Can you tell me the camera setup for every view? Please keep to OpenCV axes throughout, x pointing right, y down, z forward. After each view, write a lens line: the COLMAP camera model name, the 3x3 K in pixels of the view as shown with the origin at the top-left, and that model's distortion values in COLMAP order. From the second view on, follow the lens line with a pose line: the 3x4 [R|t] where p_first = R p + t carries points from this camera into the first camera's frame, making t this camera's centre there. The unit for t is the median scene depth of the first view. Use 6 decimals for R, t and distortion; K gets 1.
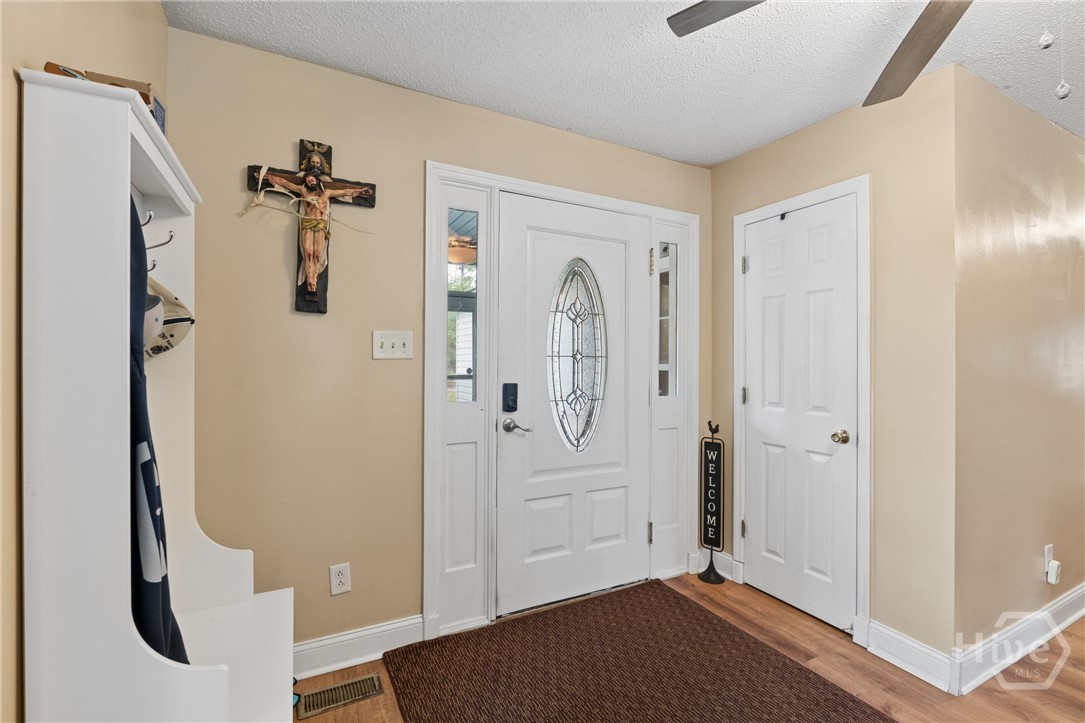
lens RADIAL K [[480.0, 0, 538.3], [0, 480.0, 358.1], [0, 0, 1]] dist [-0.009882, 0.000869]
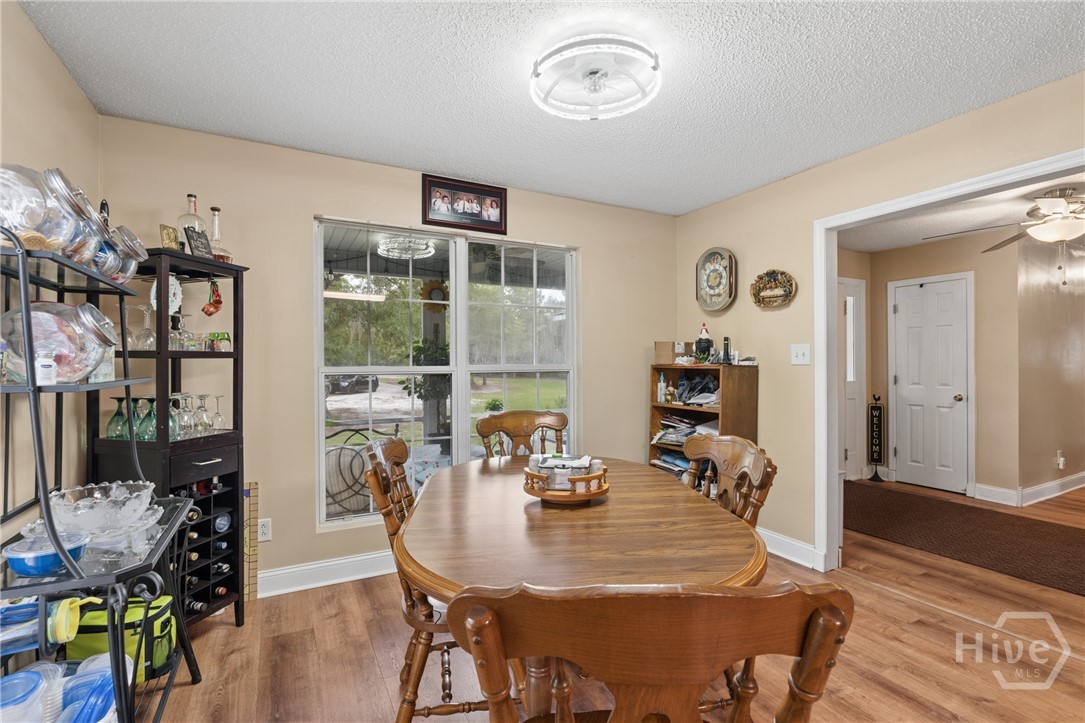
lens RADIAL K [[495.5, 0, 541.1], [0, 495.5, 363.7], [0, 0, 1]] dist [-0.004137, 0.000368]
pose [[0.999792, -0.010533, 0.017485, -0.979642], [0.010415, 0.999922, 0.006855, -0.011728], [-0.017556, -0.006671, 0.999824, -0.892243]]
